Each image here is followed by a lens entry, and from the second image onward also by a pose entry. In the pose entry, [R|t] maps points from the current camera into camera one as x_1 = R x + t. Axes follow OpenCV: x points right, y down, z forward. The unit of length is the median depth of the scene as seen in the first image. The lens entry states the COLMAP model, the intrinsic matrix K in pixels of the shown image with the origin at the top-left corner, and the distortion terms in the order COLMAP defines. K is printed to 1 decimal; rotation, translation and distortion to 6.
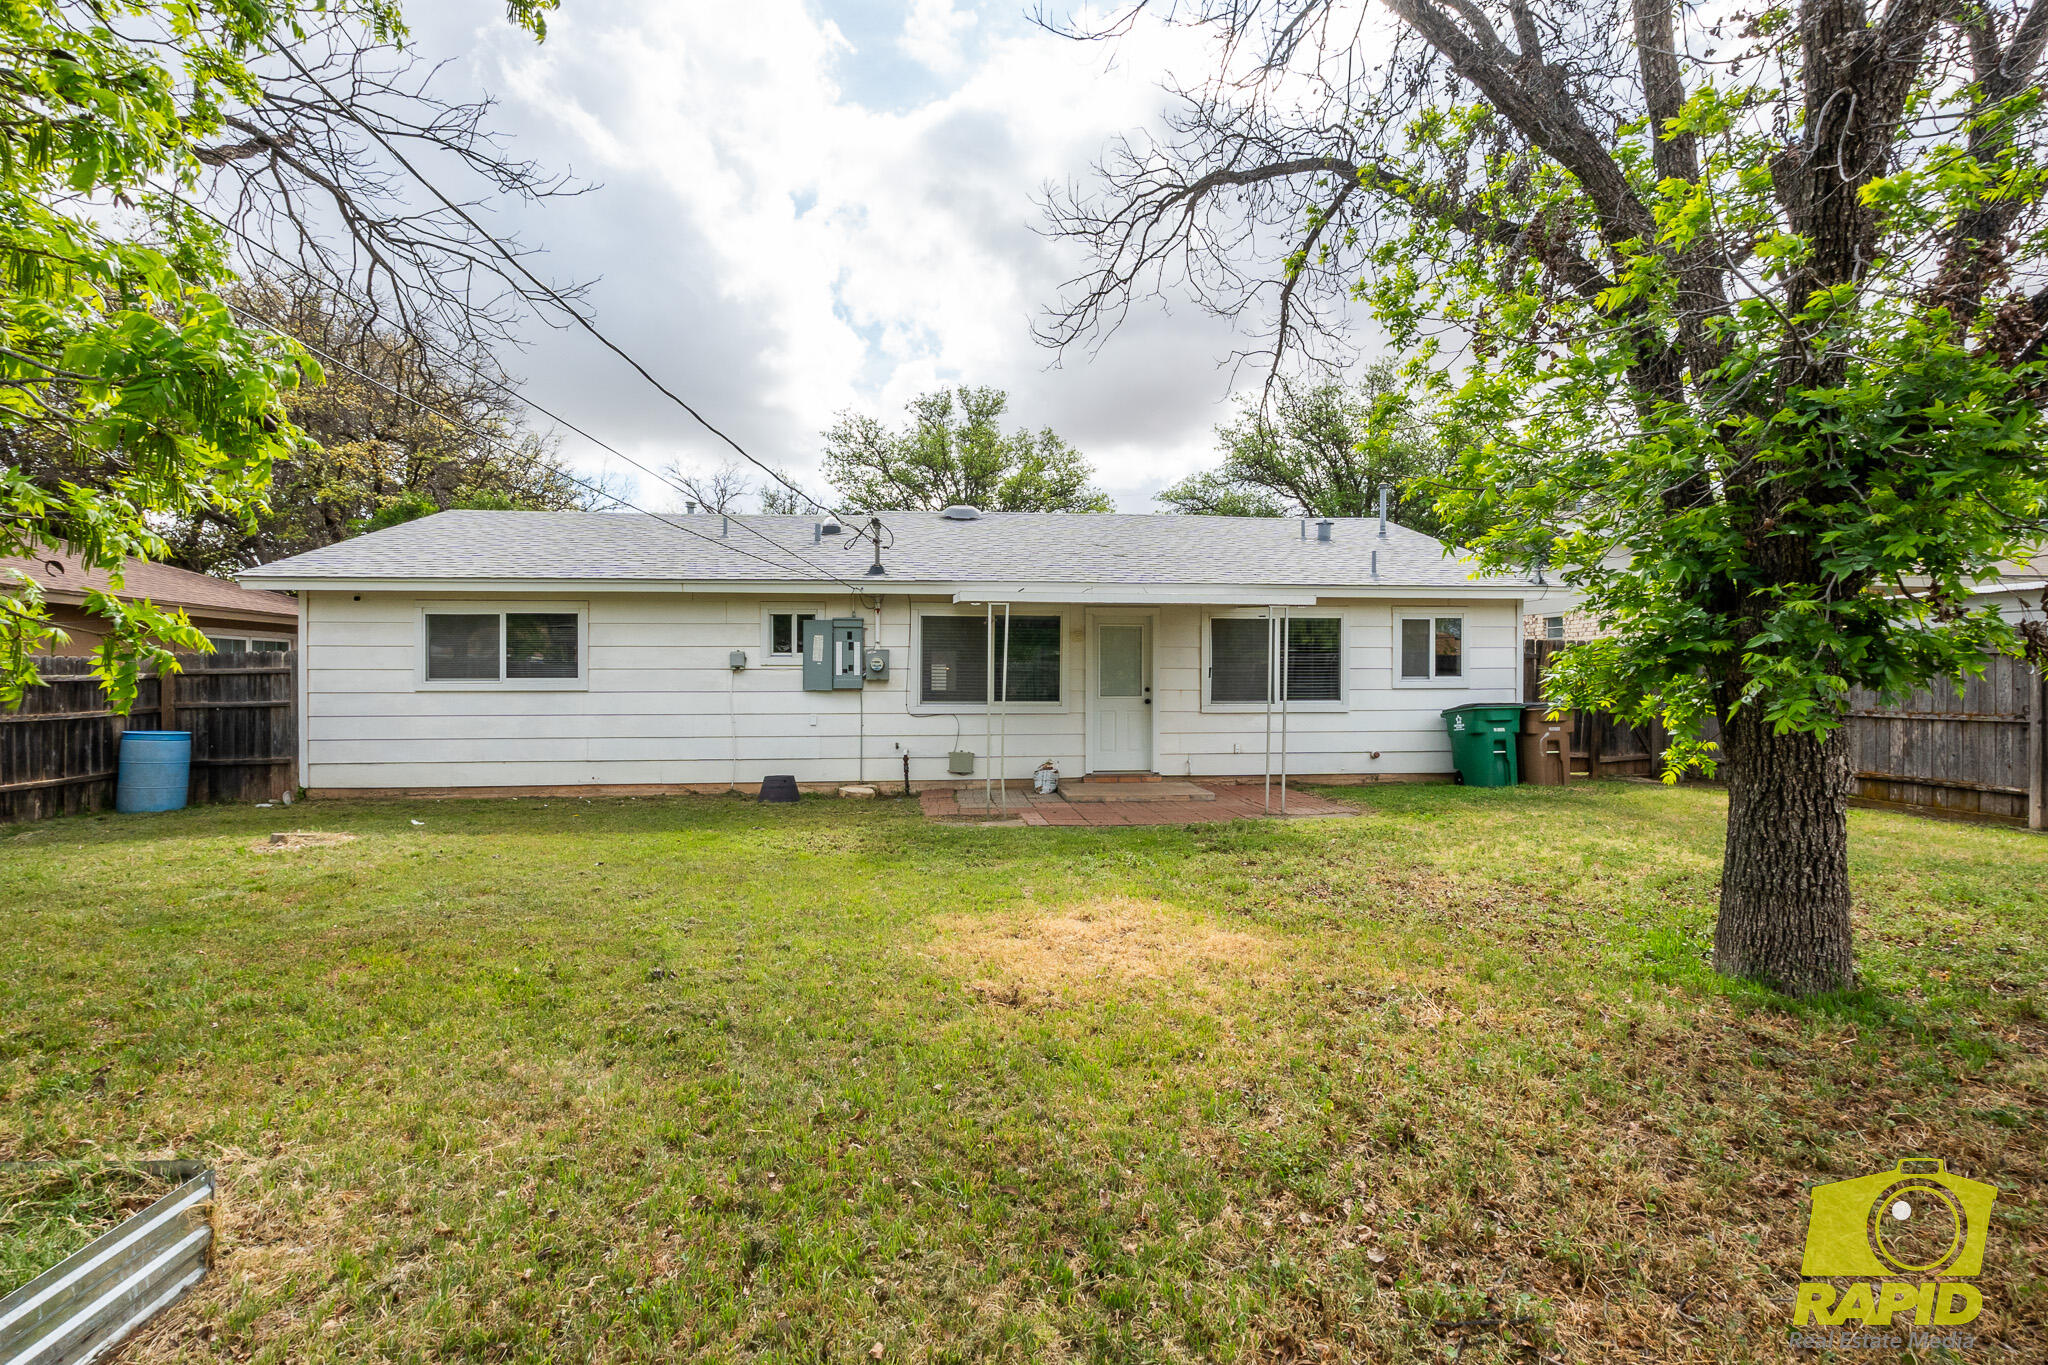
lens RADIAL K [[910.6, 0, 1051.8], [0, 910.6, 674.1], [0, 0, 1]] dist [-0.003983, -0.000321]
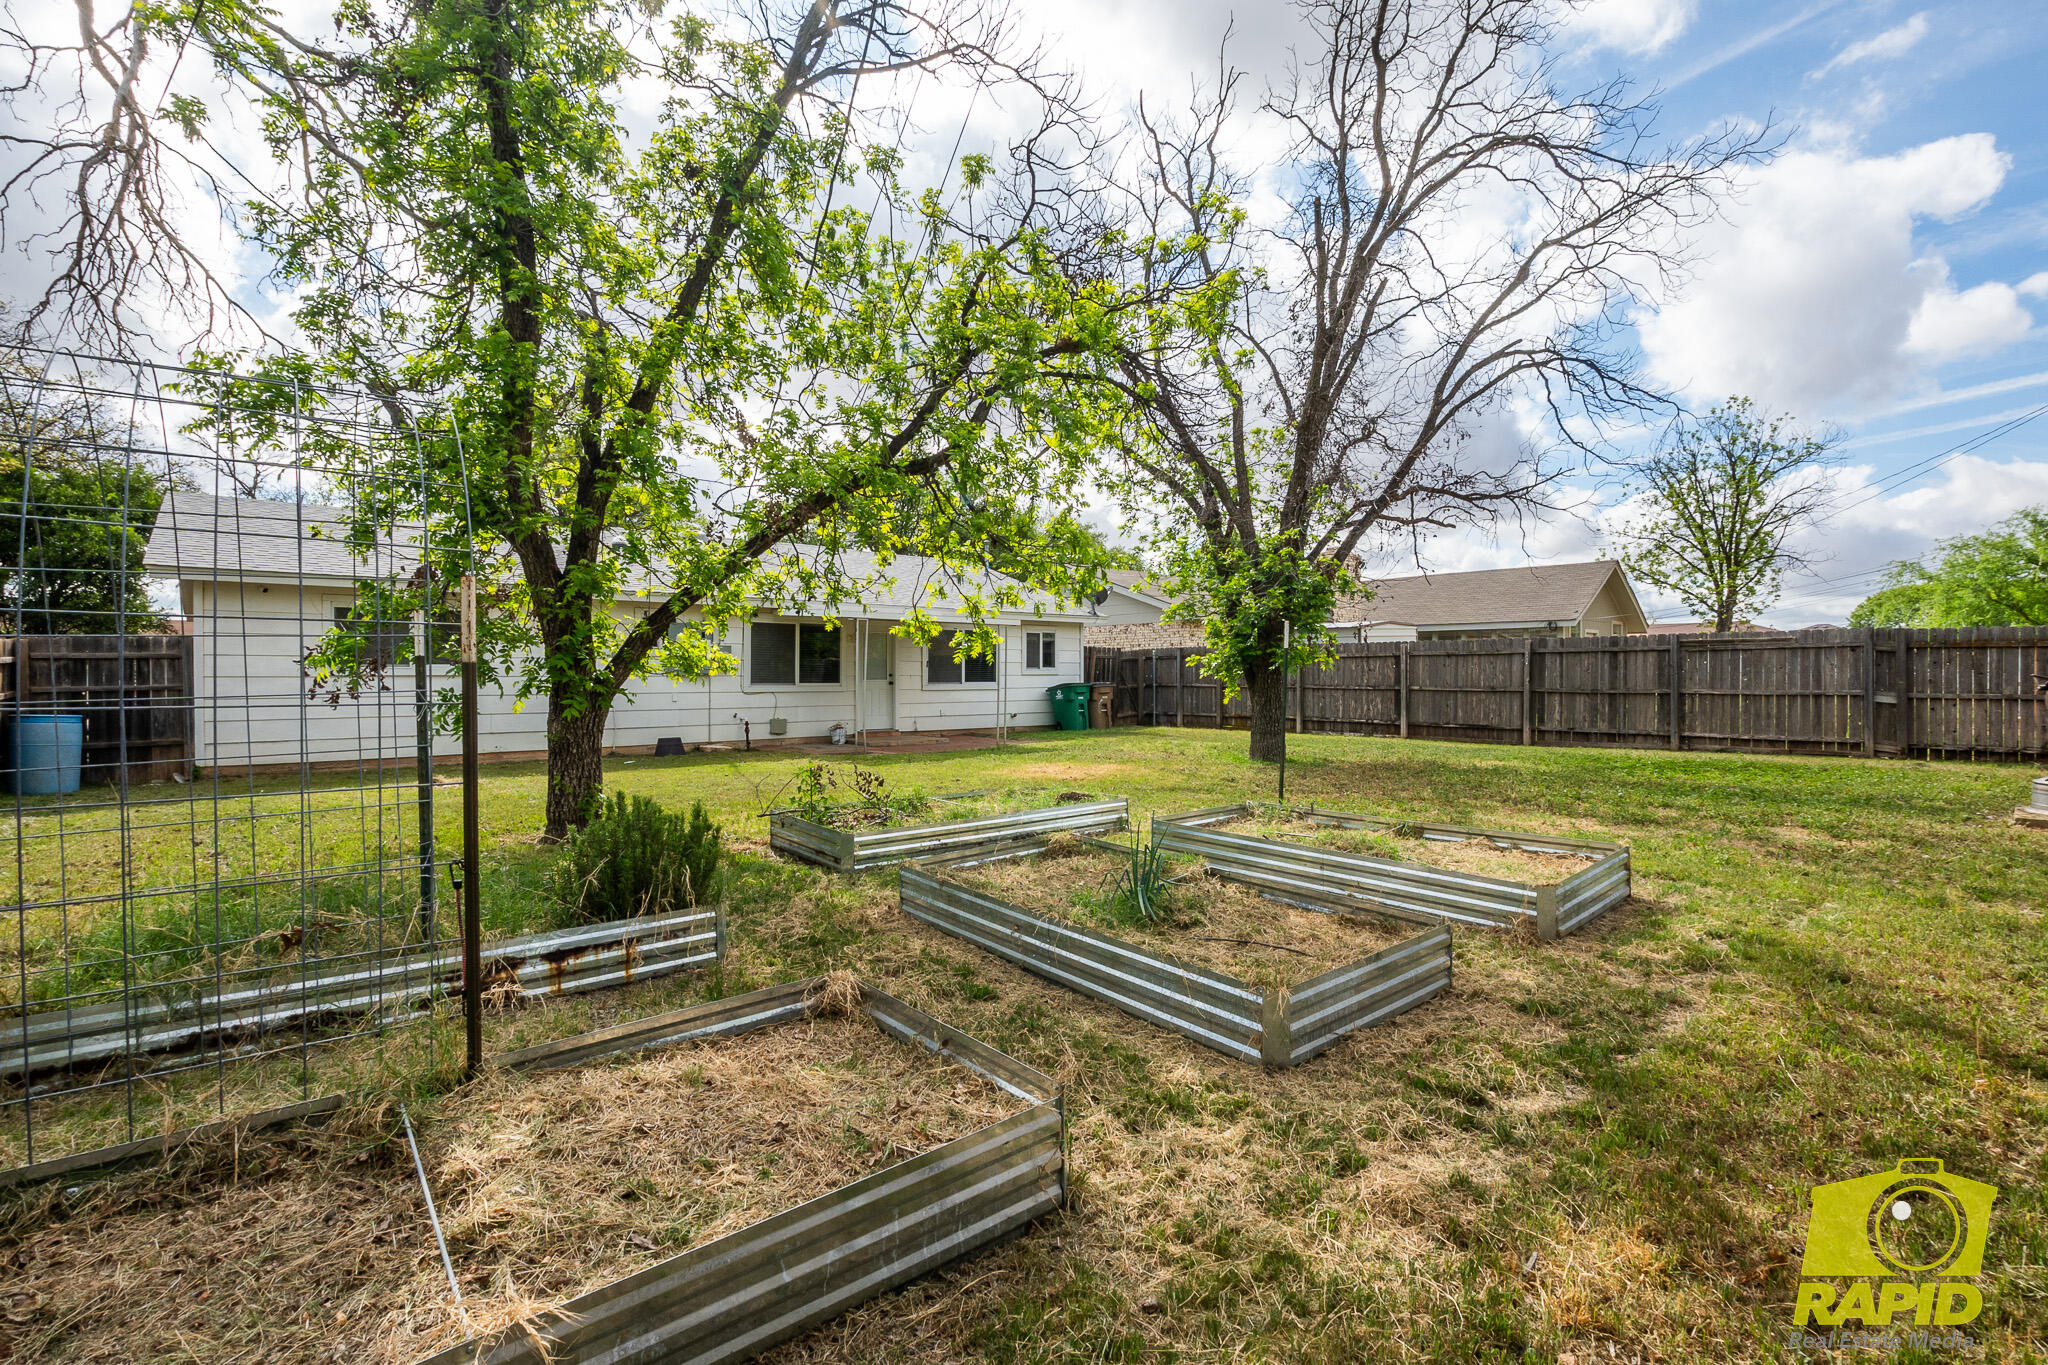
lens RADIAL K [[915.2, 0, 1024.0], [0, 915.2, 682.5], [0, 0, 1]] dist [-0.001379, -0.000260]
pose [[0.824344, -0.003569, 0.566079, -0.575984], [-0.005997, 0.999869, 0.015037, 0.005037], [-0.566058, -0.015791, 0.824214, -0.378228]]
